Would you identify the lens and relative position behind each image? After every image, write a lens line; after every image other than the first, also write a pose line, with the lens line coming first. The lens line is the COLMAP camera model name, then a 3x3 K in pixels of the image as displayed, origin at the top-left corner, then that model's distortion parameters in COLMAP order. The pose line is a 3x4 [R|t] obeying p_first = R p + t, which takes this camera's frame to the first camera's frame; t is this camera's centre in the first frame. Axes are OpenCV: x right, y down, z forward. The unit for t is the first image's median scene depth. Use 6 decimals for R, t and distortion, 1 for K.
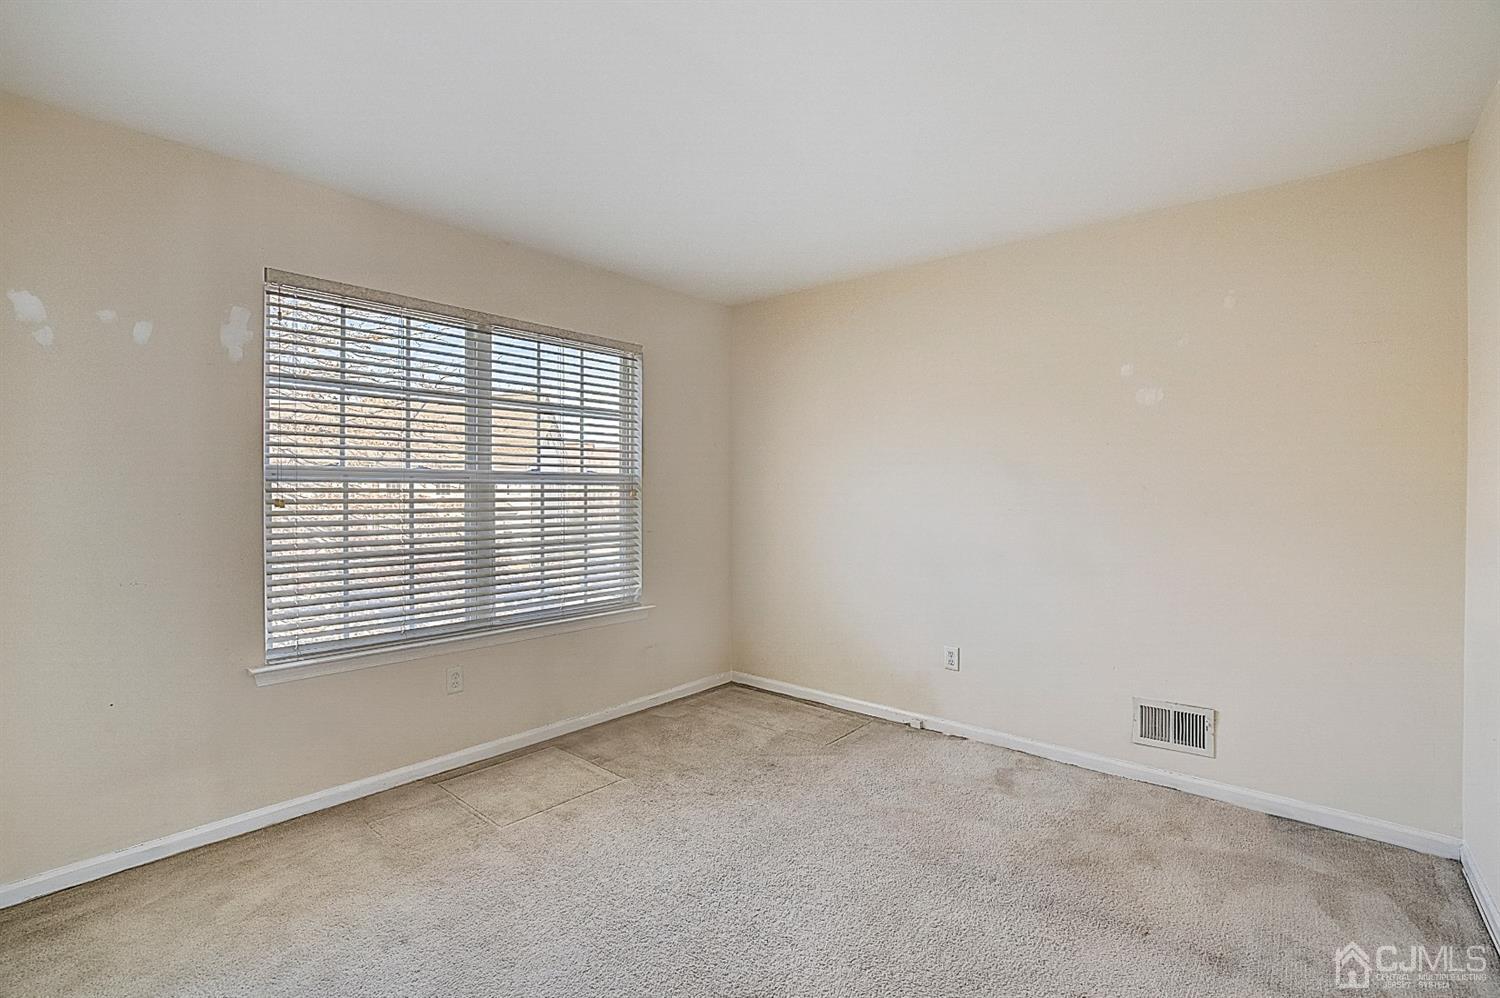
lens RADIAL K [[662.7, 0, 743.0], [0, 662.7, 491.3], [0, 0, 1]] dist [-0.039071, 0.009232]
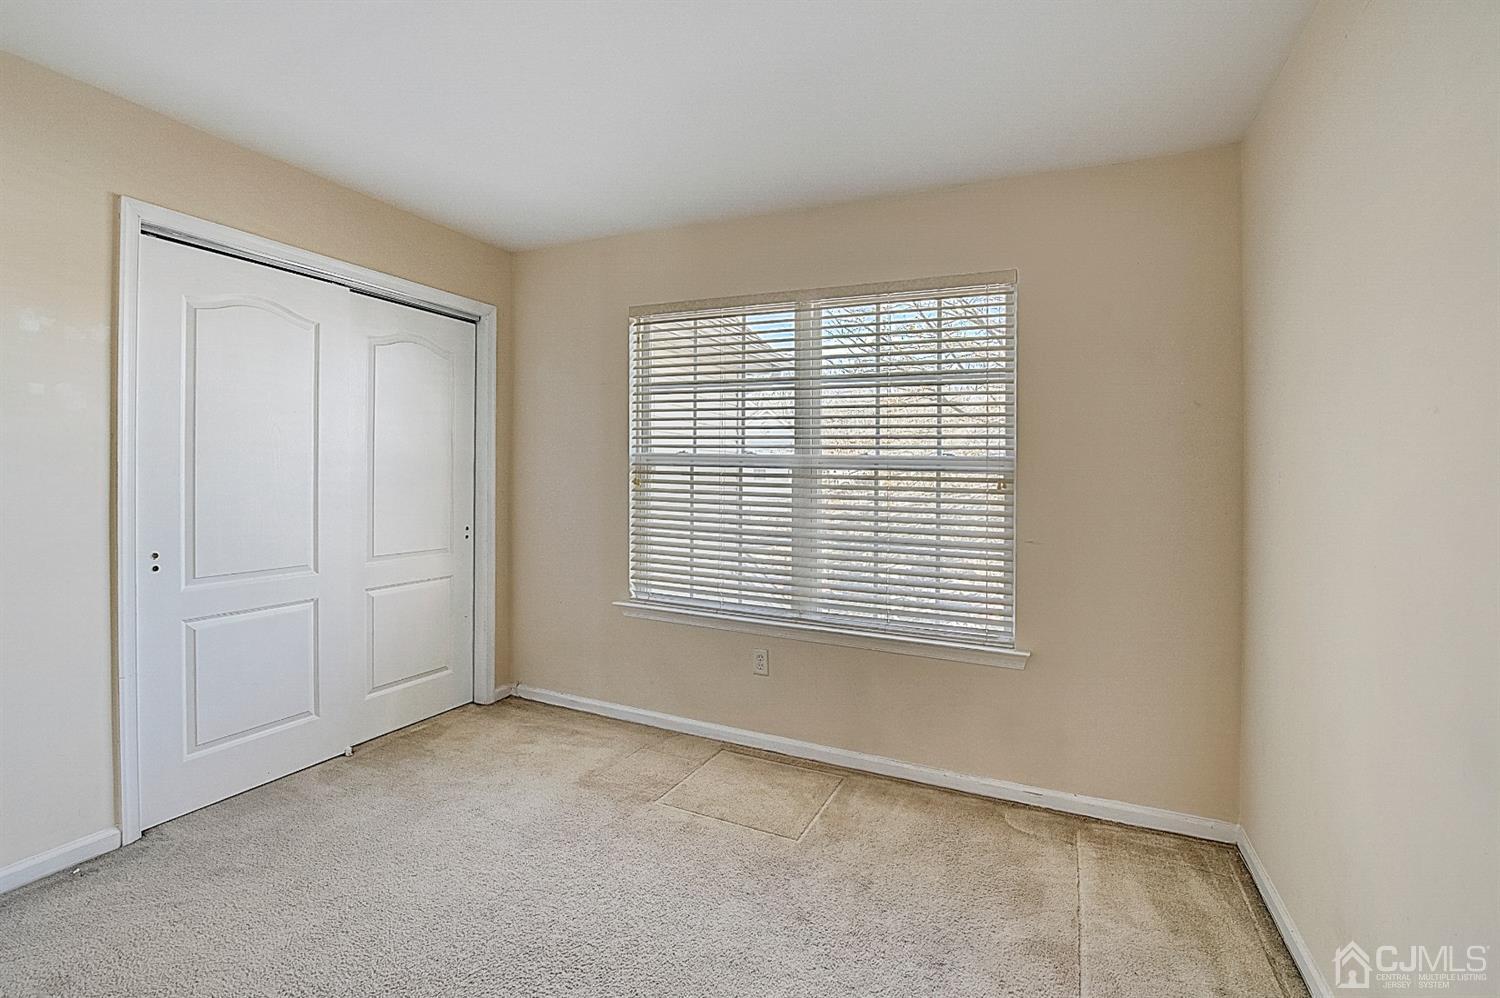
lens RADIAL K [[709.9, 0, 747.1], [0, 709.9, 482.6], [0, 0, 1]] dist [-0.032156, 0.000040]
pose [[0.265443, 0.015875, -0.963996, 0.548390], [-0.024322, 0.999656, 0.009765, 0.000210], [0.963820, 0.020854, 0.265738, 0.616809]]
